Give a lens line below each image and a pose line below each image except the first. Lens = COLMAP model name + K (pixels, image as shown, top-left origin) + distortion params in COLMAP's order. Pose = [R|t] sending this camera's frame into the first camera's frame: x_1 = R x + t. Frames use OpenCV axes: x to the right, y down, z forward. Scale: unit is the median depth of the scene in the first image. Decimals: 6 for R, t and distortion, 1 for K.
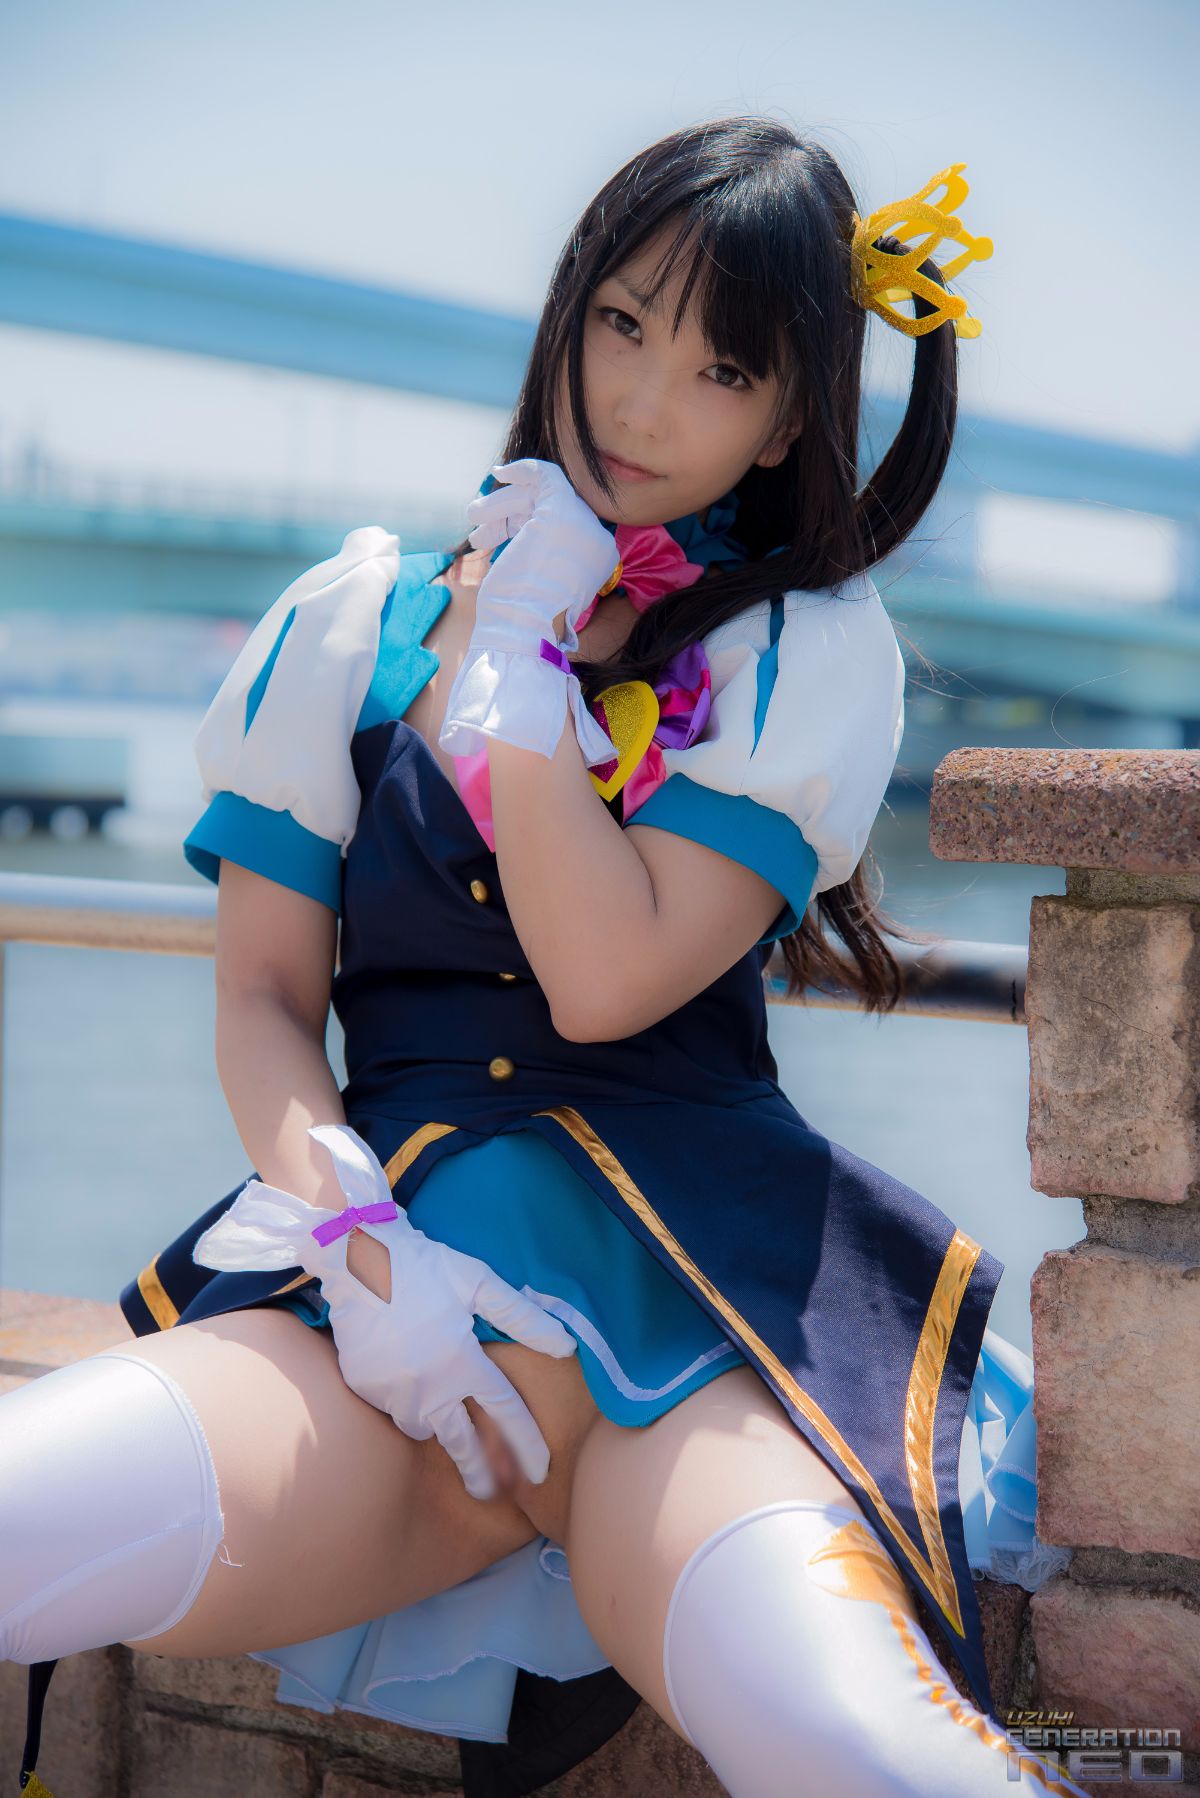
lens RADIAL K [[4109.7, 0, 588.8], [0, 4109.7, 893.2], [0, 0, 1]] dist [0.559705, 0.000000]
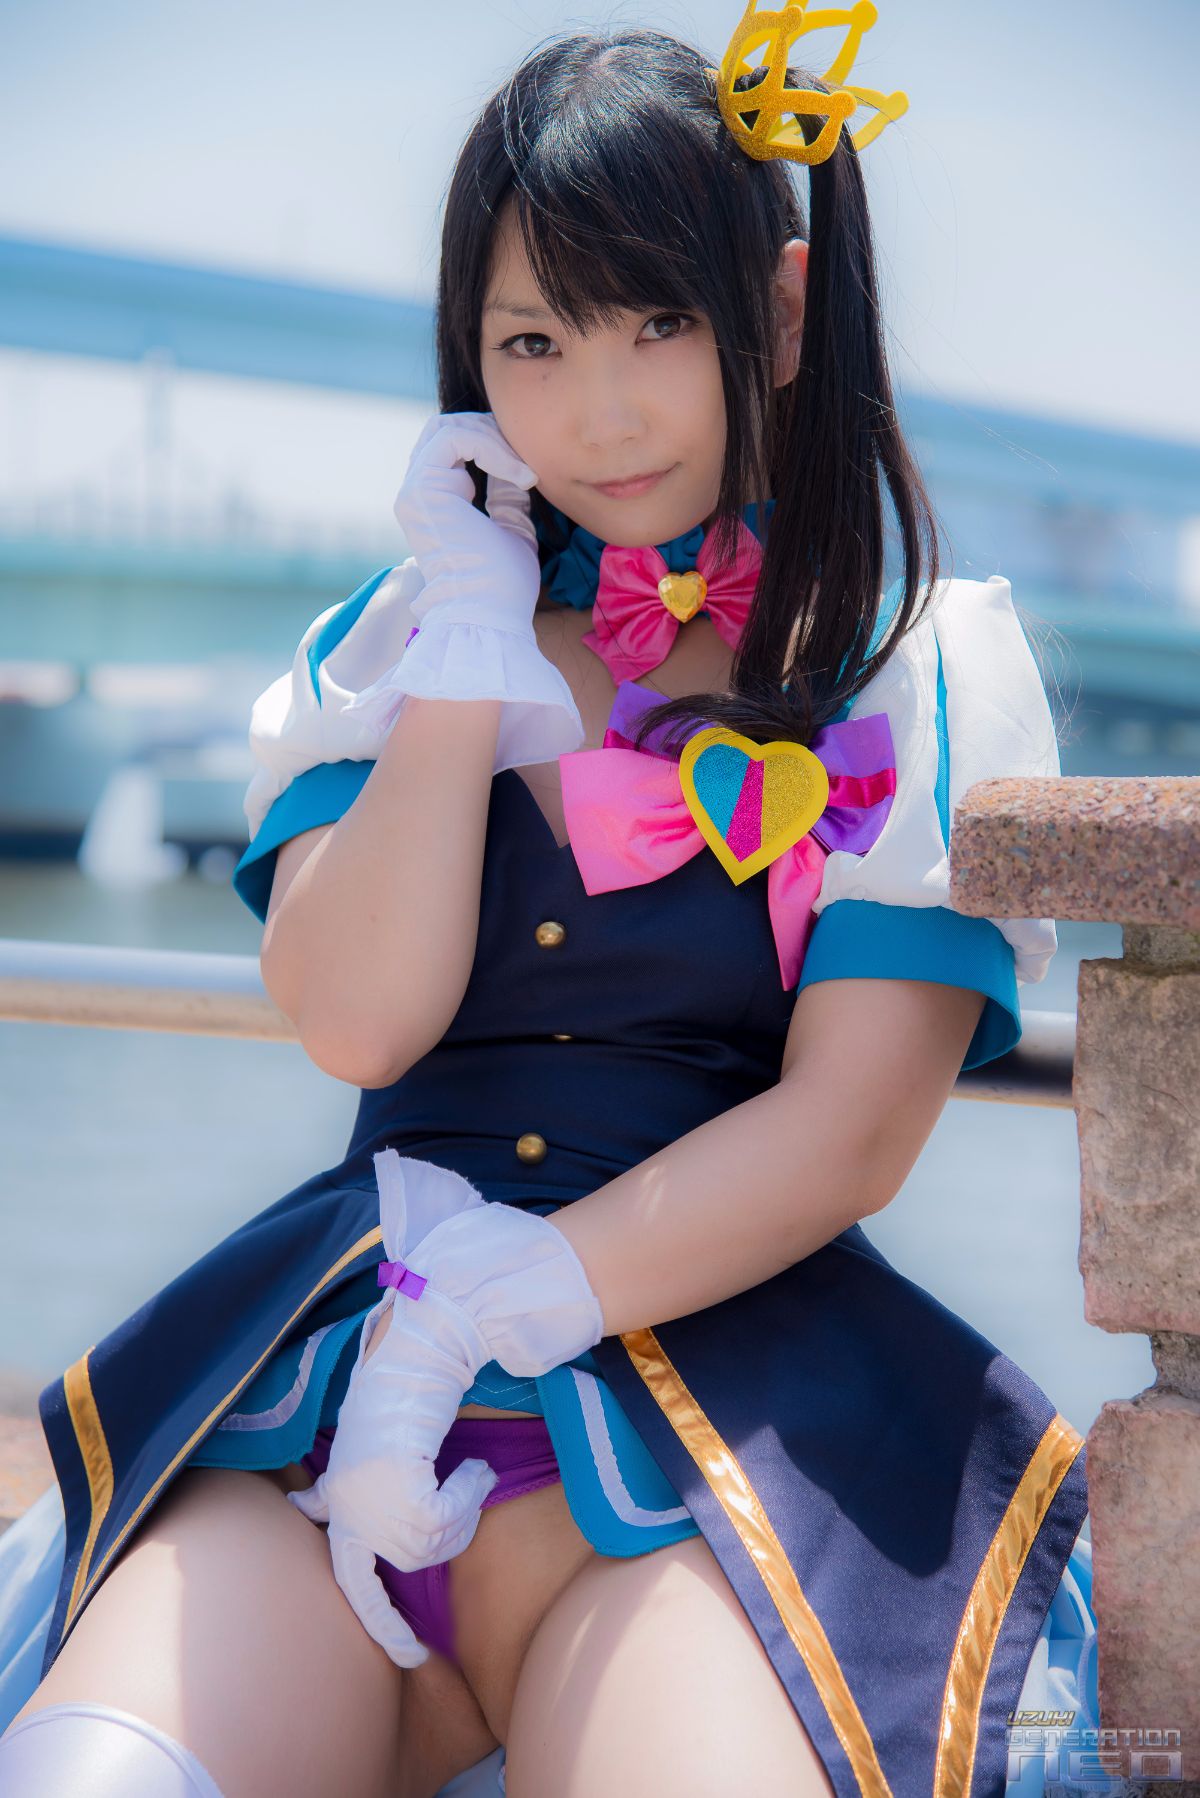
lens RADIAL K [[3676.8, 0, 640.9], [0, 3676.8, 871.3], [0, 0, 1]] dist [0.447589, 0.000000]
pose [[0.998150, -0.012711, -0.059450, 0.065301], [0.012003, 0.999853, -0.012245, -0.008746], [0.059597, 0.011509, 0.998156, 0.273710]]
